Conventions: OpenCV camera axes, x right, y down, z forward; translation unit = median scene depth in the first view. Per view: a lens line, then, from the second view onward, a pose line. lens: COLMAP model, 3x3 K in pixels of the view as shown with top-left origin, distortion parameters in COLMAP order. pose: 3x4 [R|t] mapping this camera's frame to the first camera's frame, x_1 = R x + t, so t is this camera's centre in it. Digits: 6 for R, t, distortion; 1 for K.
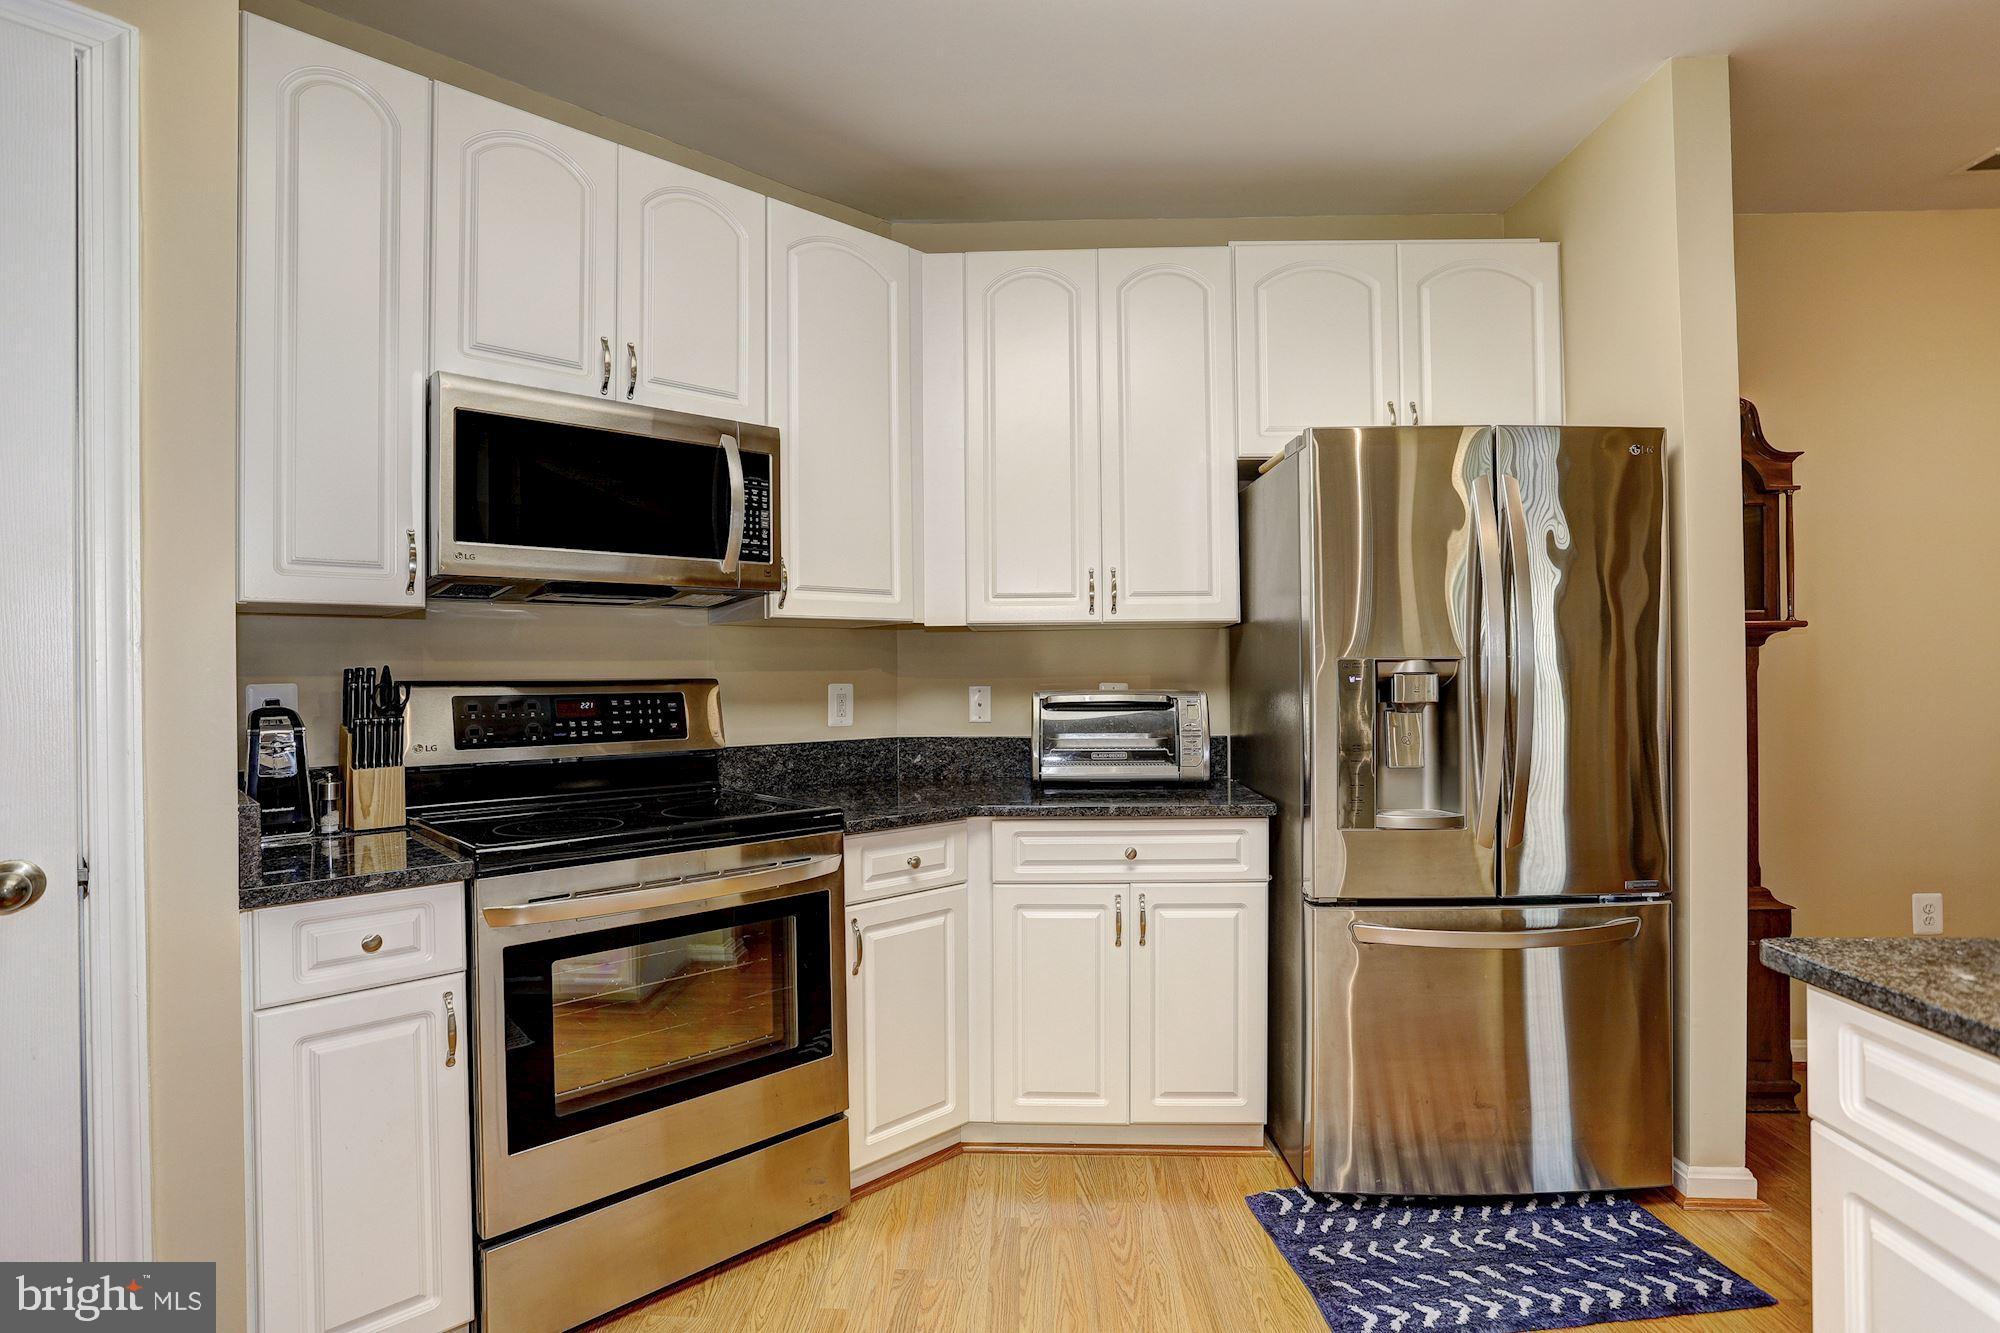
lens RADIAL K [[981.8, 0, 987.0], [0, 981.8, 667.5], [0, 0, 1]] dist [-0.047747, 0.010796]
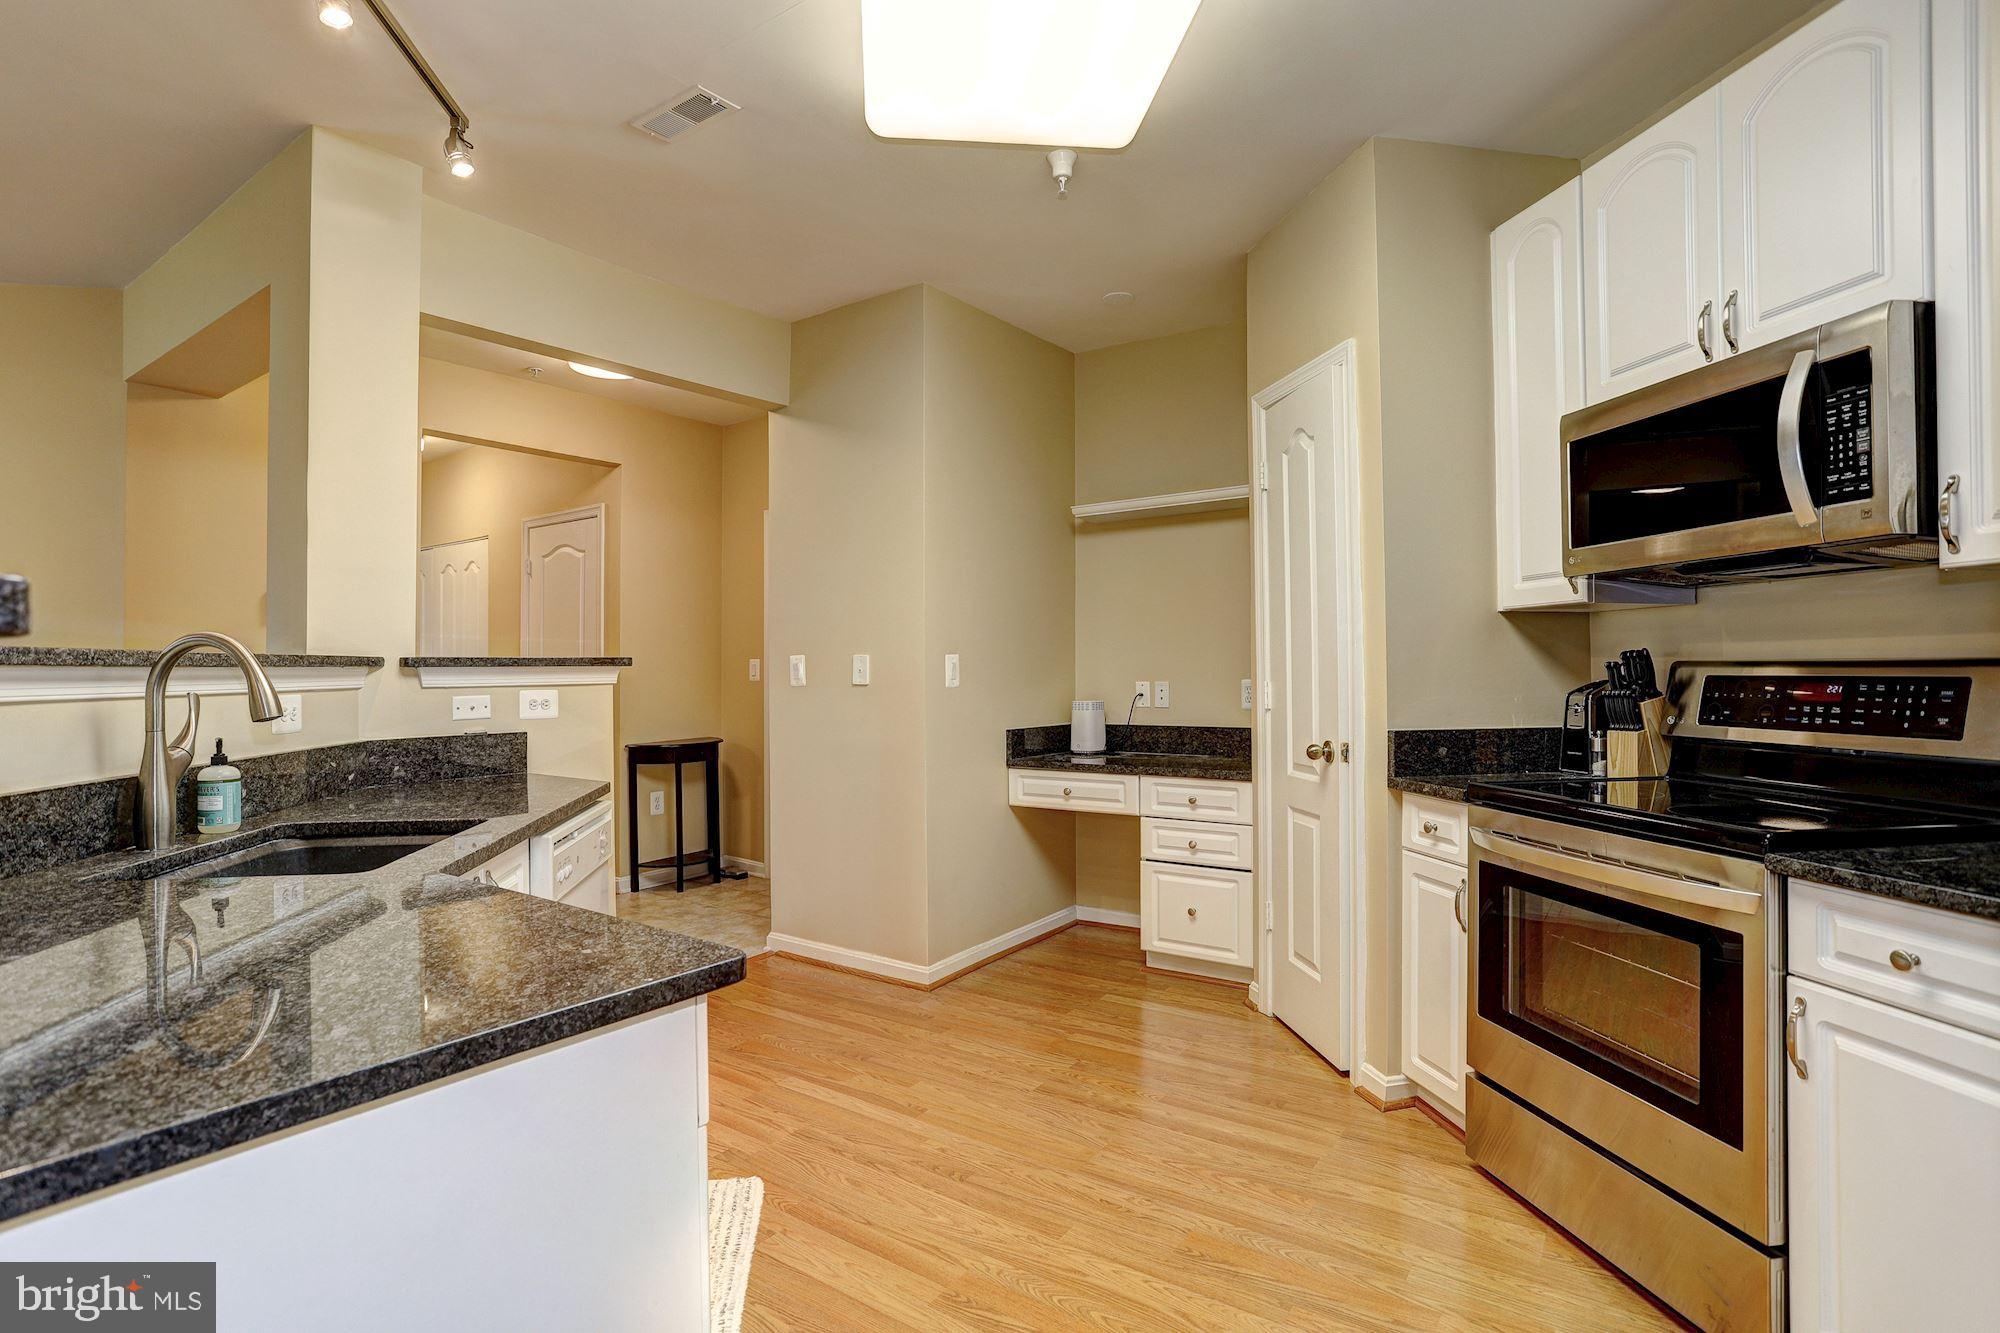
lens RADIAL K [[981.8, 0, 1001.3], [0, 981.8, 661.0], [0, 0, 1]] dist [-0.047747, 0.010796]
pose [[-0.533939, 0.005227, -0.845507, 0.706525], [0.015732, 0.999869, -0.003753, 0.005239], [0.845377, -0.015305, -0.533951, 0.826707]]
